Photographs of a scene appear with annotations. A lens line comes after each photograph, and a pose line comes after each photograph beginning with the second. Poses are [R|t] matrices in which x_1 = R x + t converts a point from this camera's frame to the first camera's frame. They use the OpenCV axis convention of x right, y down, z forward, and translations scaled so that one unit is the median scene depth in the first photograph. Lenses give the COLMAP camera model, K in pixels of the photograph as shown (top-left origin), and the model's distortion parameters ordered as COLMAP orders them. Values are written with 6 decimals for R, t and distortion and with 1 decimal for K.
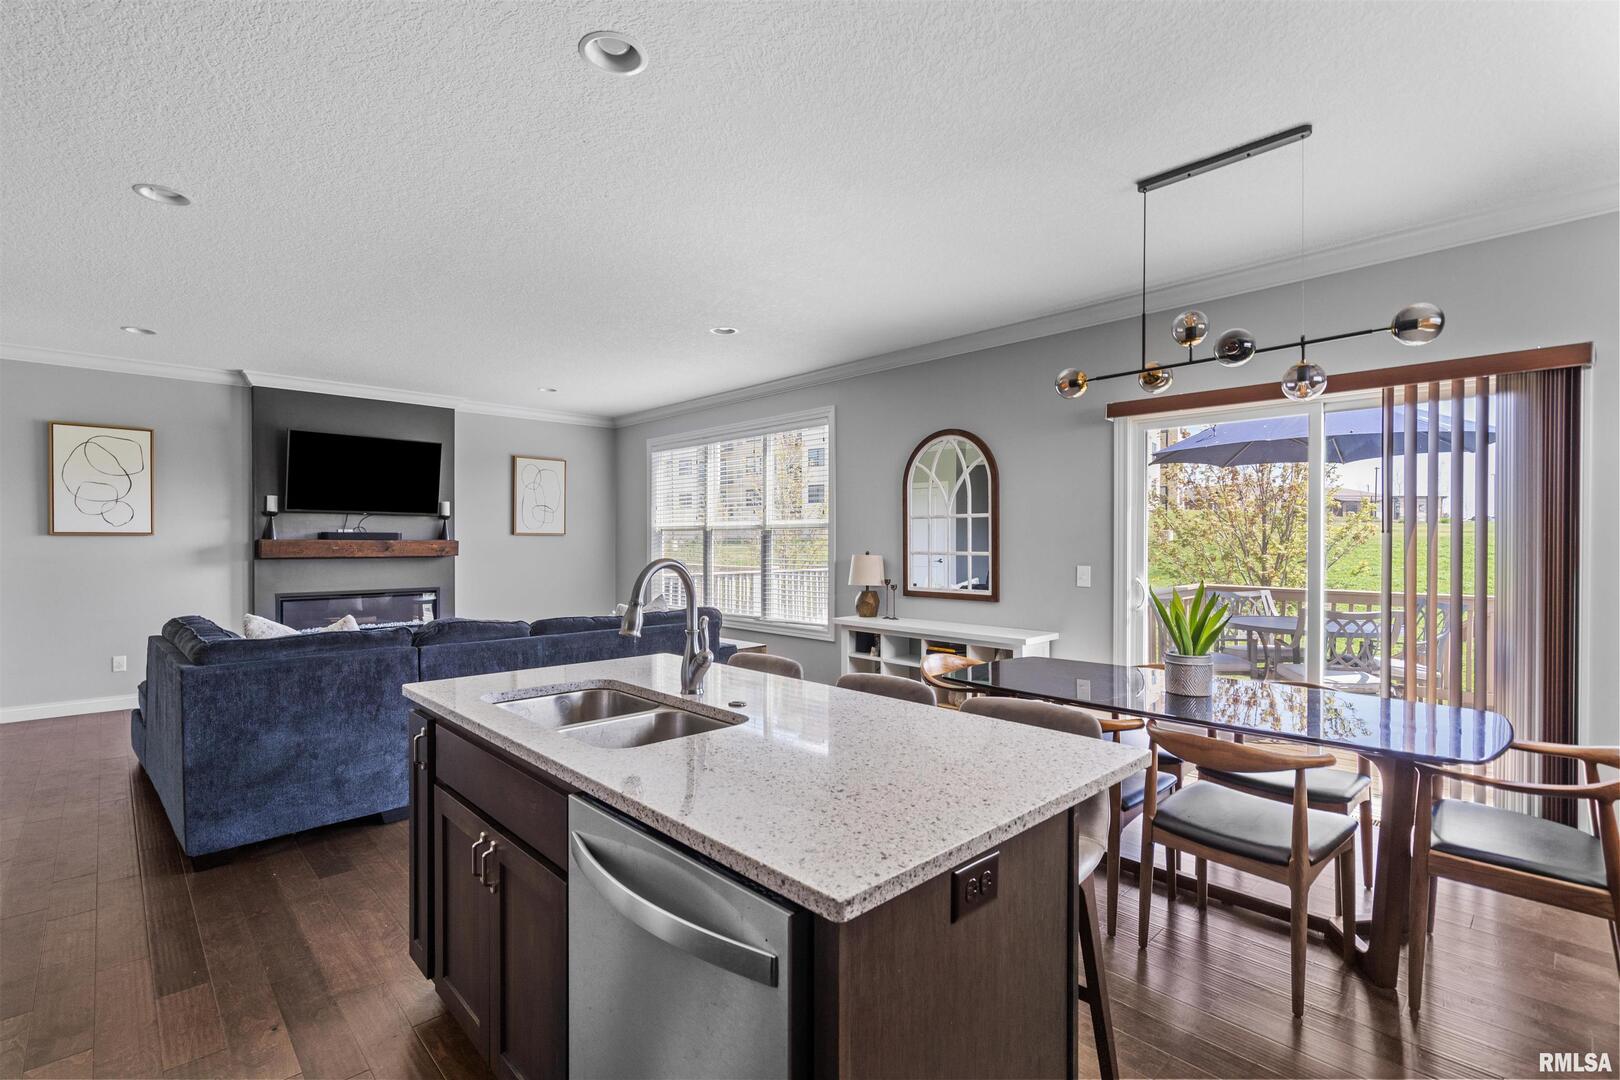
lens RADIAL K [[742.1, 0, 780.1], [0, 742.1, 541.2], [0, 0, 1]] dist [-0.001479, 0.001635]
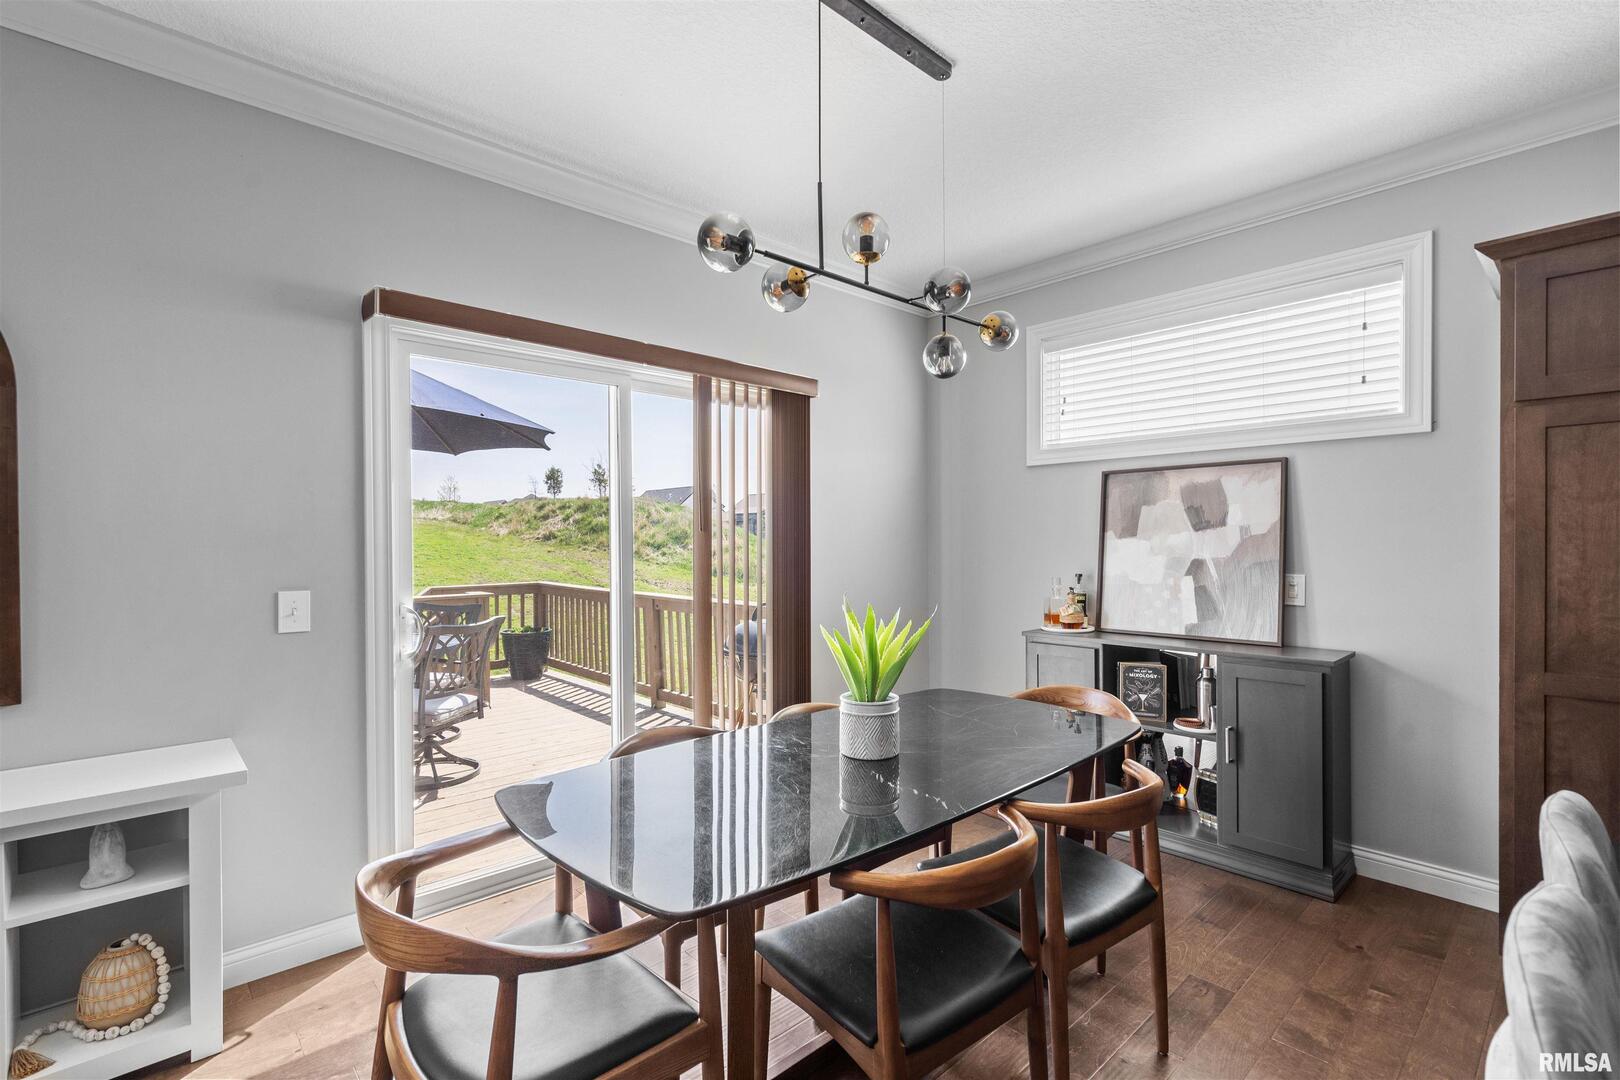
lens RADIAL K [[742.1, 0, 806.0], [0, 742.1, 545.9], [0, 0, 1]] dist [-0.001479, 0.001635]
pose [[-0.005069, -0.007140, 0.999962, -0.070264], [0.006739, 0.999952, 0.007174, 0.000649], [-0.999964, 0.006775, -0.005021, 0.468916]]
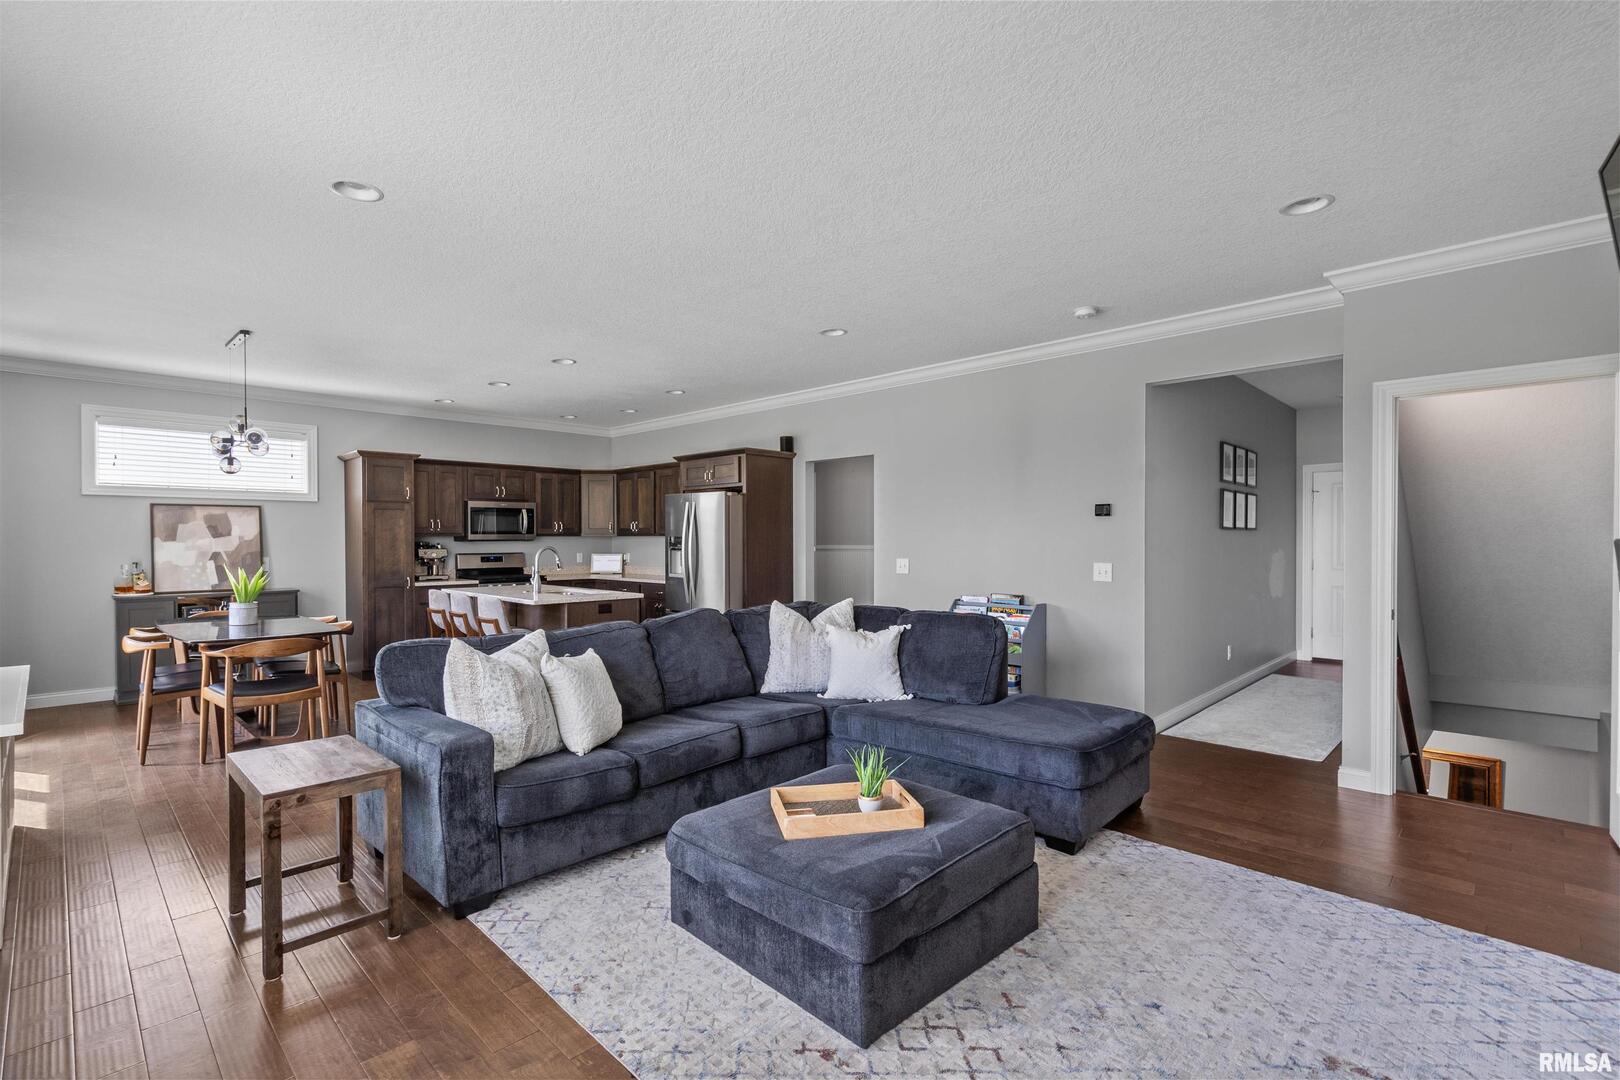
lens RADIAL K [[742.1, 0, 786.2], [0, 742.1, 547.0], [0, 0, 1]] dist [-0.001479, 0.001635]
pose [[-0.999114, 0.003013, -0.041970, -0.312209], [0.002559, 0.999938, 0.010855, -0.000580], [0.042000, 0.010738, -0.999060, 1.270578]]
